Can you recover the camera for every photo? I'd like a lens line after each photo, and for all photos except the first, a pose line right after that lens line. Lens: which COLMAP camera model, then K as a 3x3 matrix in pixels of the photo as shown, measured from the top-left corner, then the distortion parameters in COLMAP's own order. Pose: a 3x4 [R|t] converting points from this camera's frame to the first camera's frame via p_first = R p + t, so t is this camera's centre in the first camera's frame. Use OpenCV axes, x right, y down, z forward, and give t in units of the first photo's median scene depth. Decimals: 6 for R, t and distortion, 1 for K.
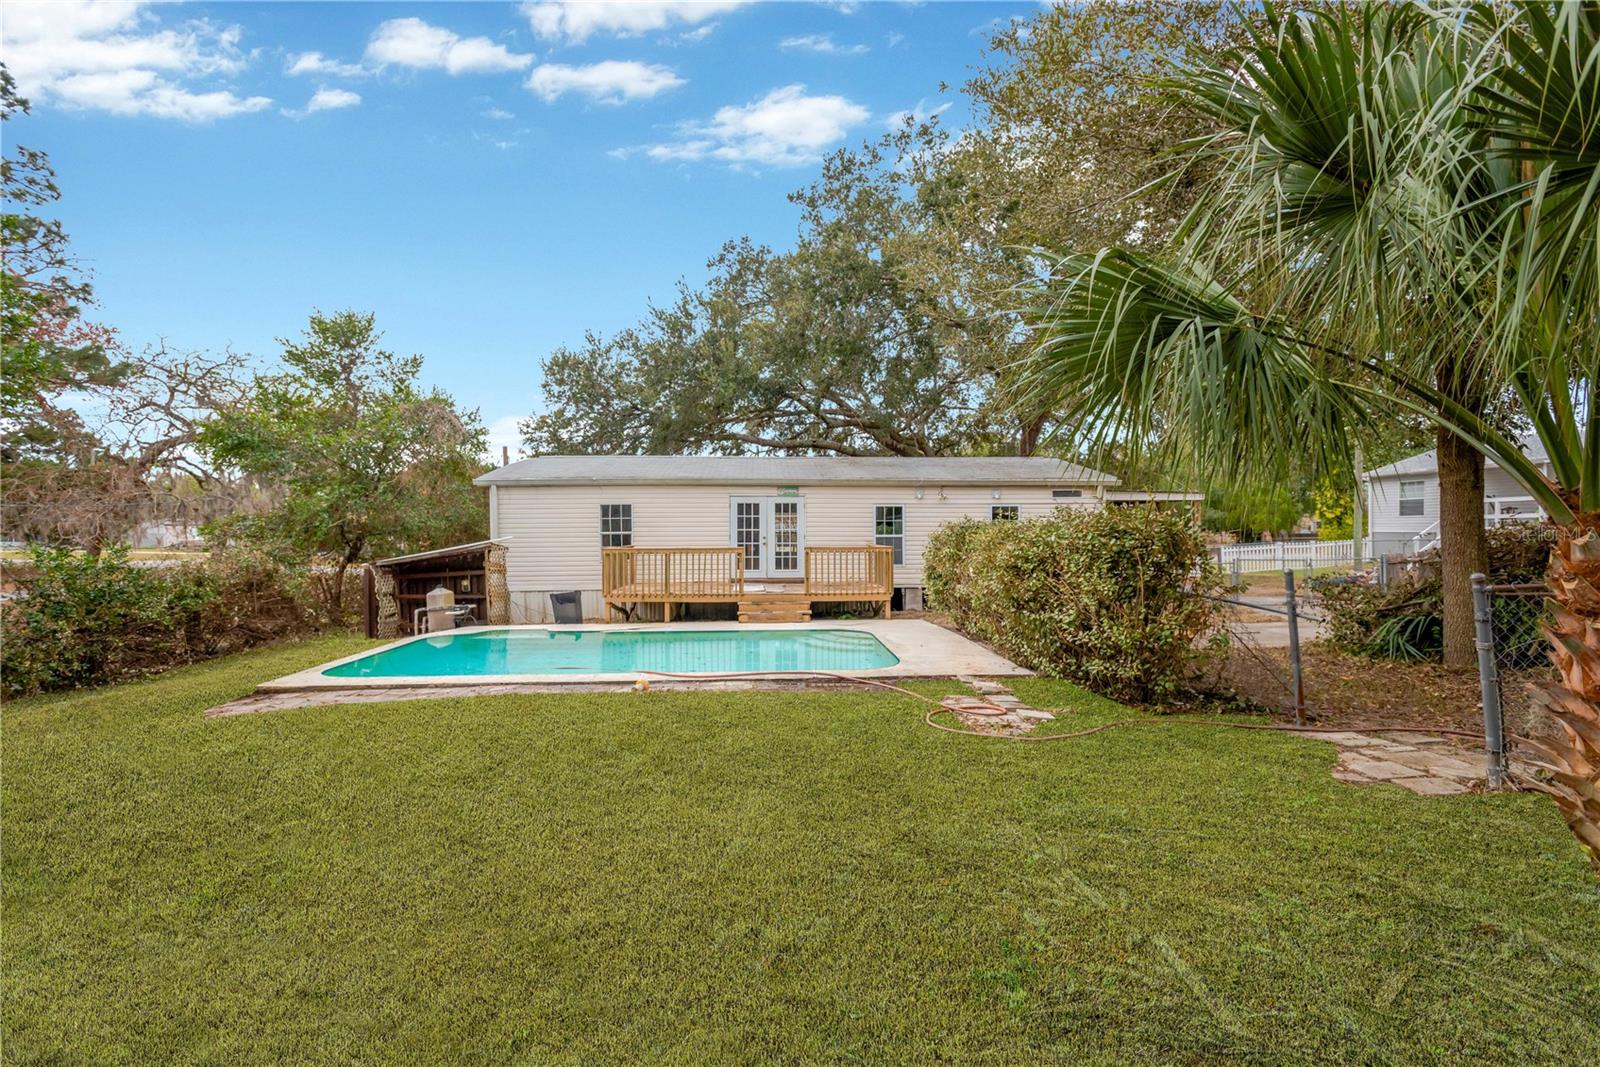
lens RADIAL K [[737.0, 0, 800.0], [0, 737.0, 533.5], [0, 0, 1]] dist [0.003047, -0.000679]
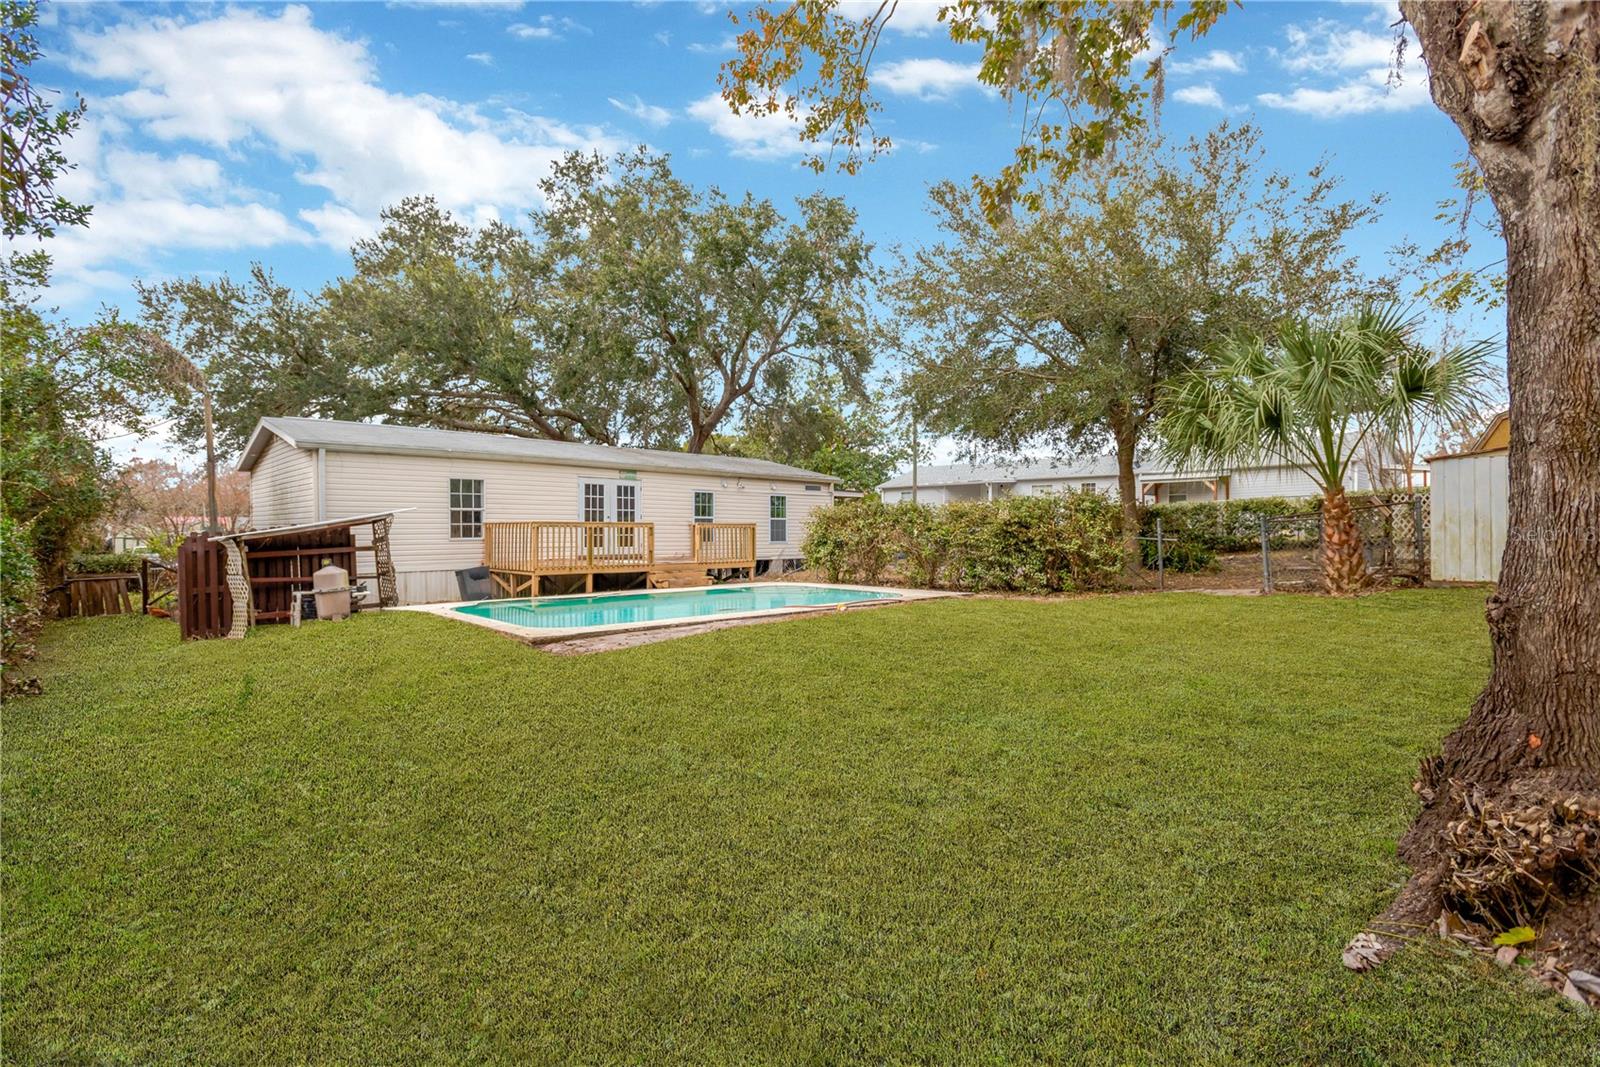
lens RADIAL K [[737.0, 0, 800.0], [0, 737.0, 533.5], [0, 0, 1]] dist [0.003047, -0.000679]
pose [[0.758431, 0.002770, 0.651748, -0.532612], [0.000603, 0.999988, -0.004951, 0.034700], [-0.651753, 0.004148, 0.758420, 0.007136]]
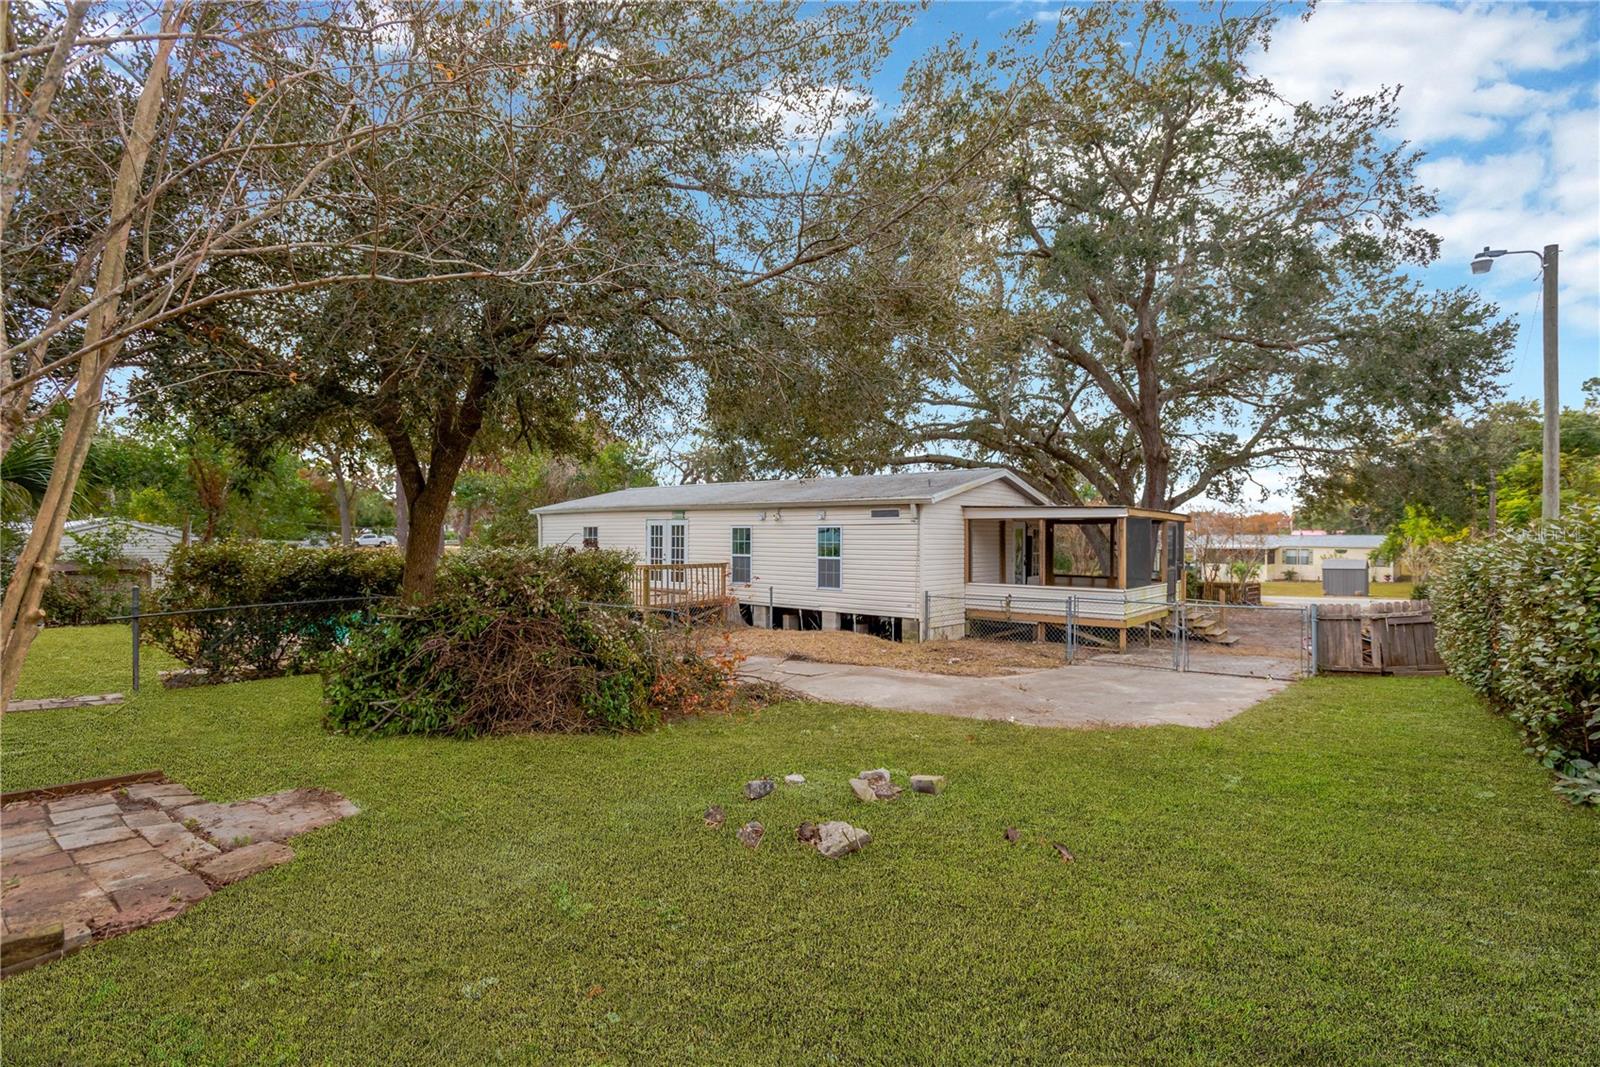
lens RADIAL K [[737.0, 0, 800.0], [0, 737.0, 533.5], [0, 0, 1]] dist [0.003047, -0.000679]
pose [[0.738798, 0.003434, -0.673918, 0.911920], [-0.029588, 0.999188, -0.027345, -0.001910], [0.673277, 0.040143, 0.738300, 0.266588]]
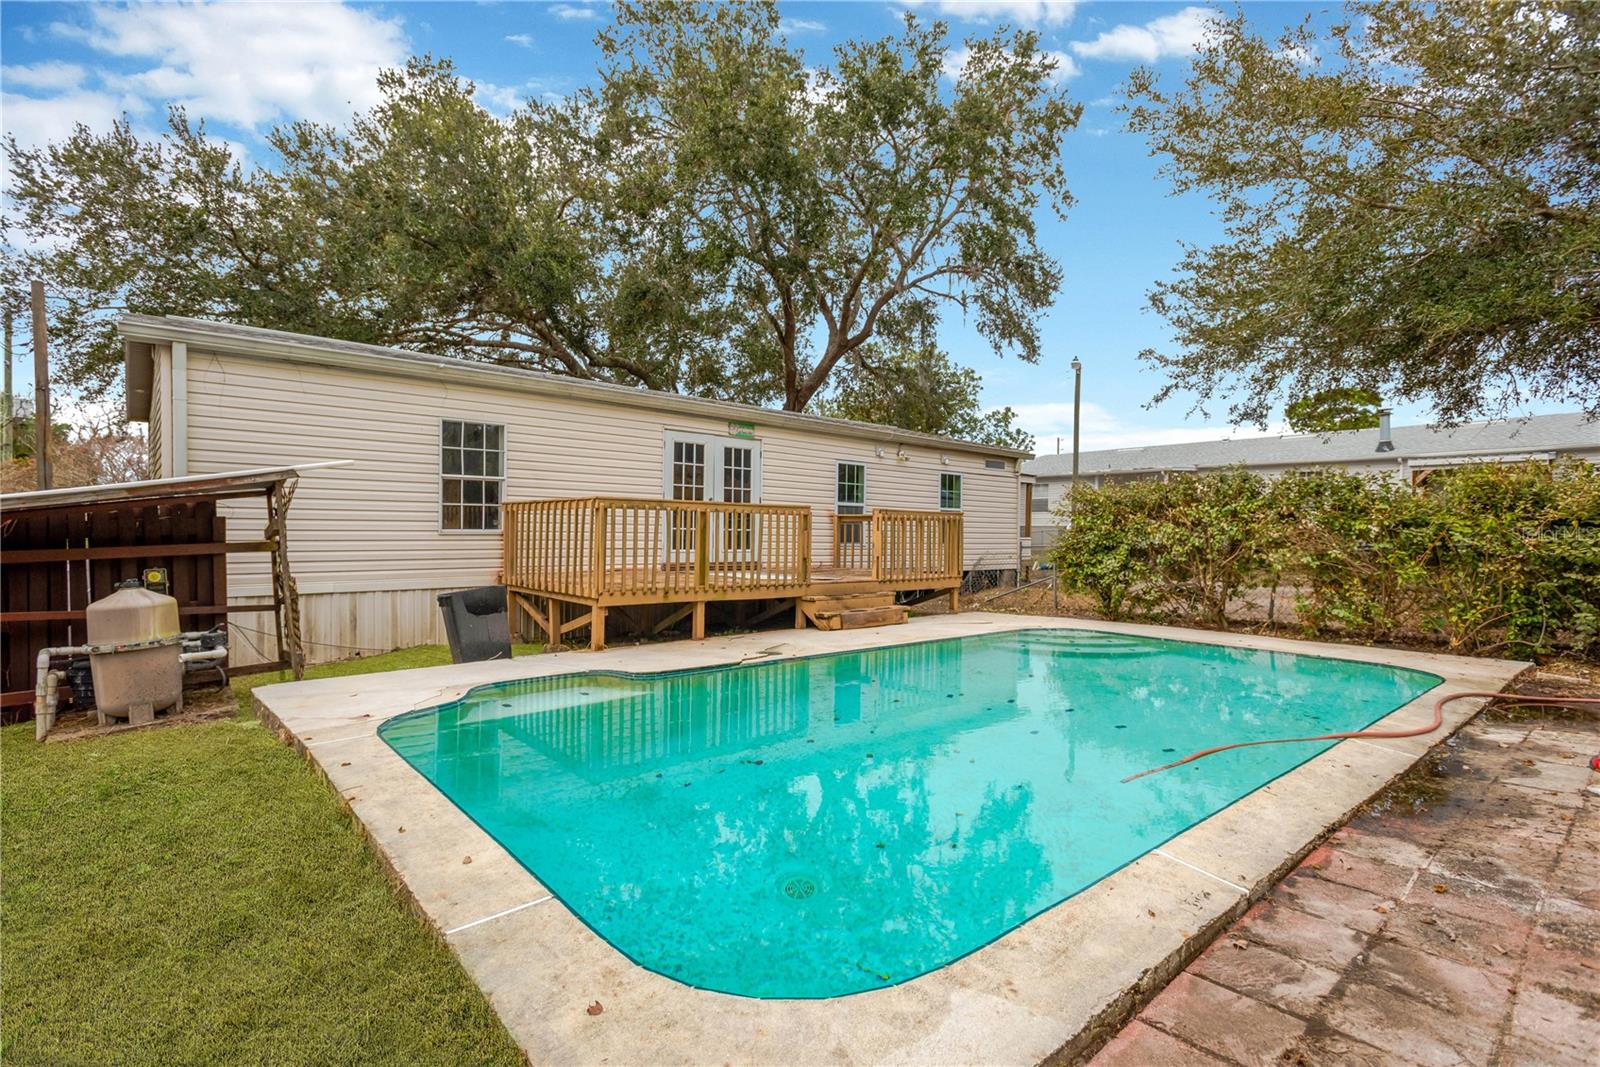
lens RADIAL K [[755.0, 0, 804.2], [0, 755.0, 542.4], [0, 0, 1]] dist [-0.001941, -0.000848]
pose [[0.790357, 0.007660, 0.612598, -0.384942], [-0.014046, 0.999886, 0.005619, 0.038186], [-0.612485, -0.013046, 0.790374, 0.428116]]
